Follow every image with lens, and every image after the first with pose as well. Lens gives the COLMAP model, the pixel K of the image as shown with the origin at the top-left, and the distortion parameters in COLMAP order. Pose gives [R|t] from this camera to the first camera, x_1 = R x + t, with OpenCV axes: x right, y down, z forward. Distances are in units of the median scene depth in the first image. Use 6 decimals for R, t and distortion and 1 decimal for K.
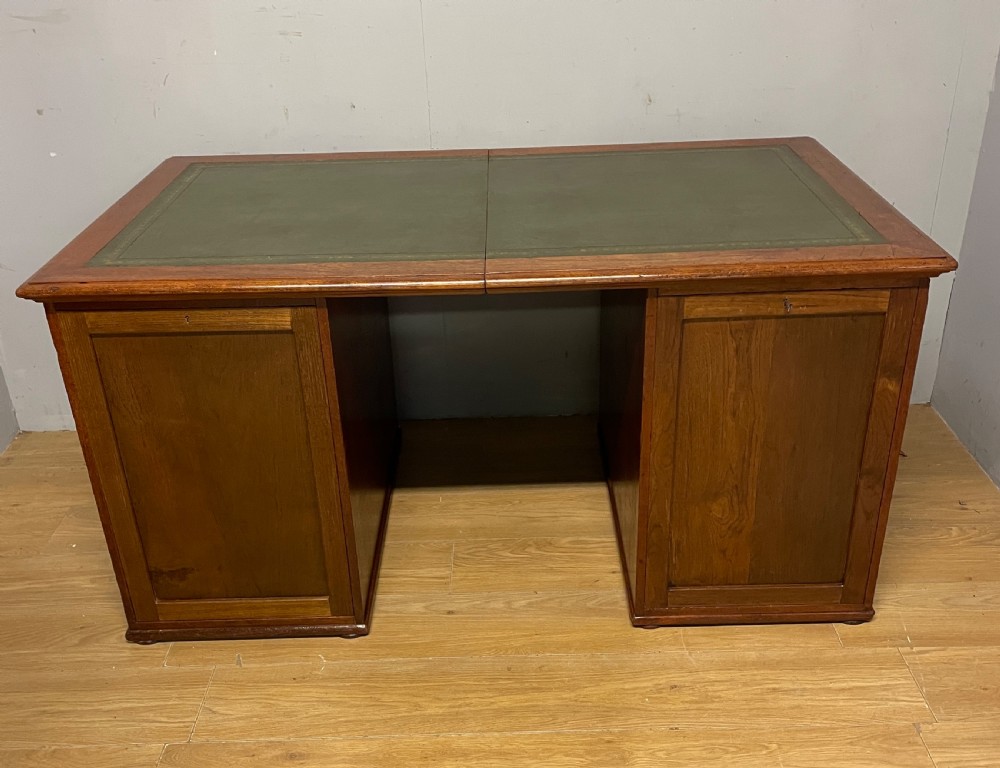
lens RADIAL K [[997.8, 0, 505.9], [0, 997.8, 426.7], [0, 0, 1]] dist [0.049365, 0.000000]
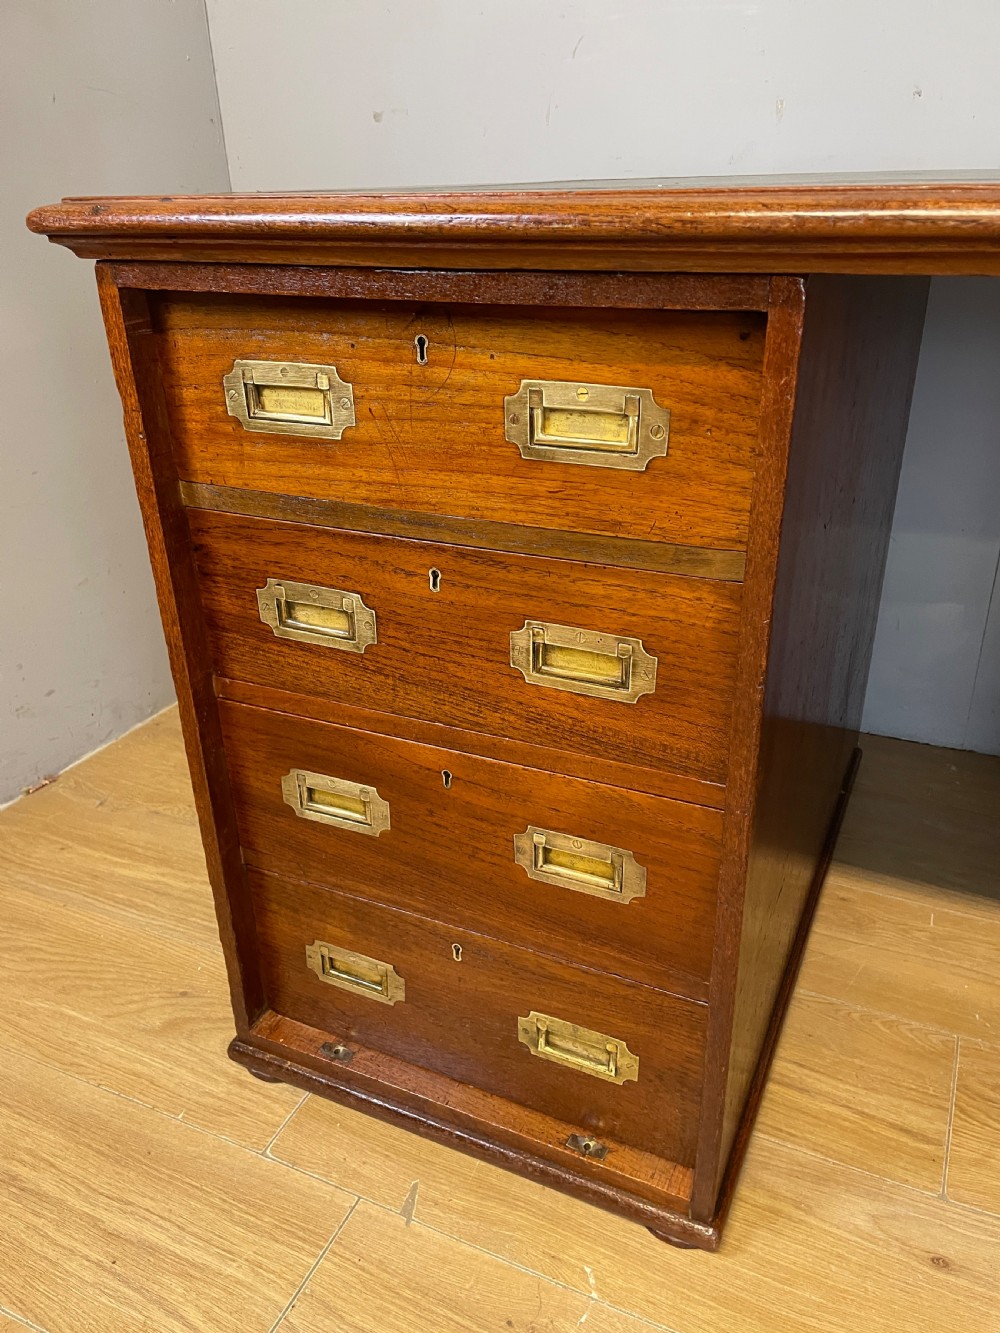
lens RADIAL K [[1011.9, 0, 511.1], [0, 1011.9, 675.8], [0, 0, 1]] dist [0.086960, -0.106547]
pose [[0.903144, 0.195363, -0.382313, -0.104767], [-0.210213, 0.977651, 0.002995, 0.001427], [0.374354, 0.077662, 0.924028, 0.605914]]
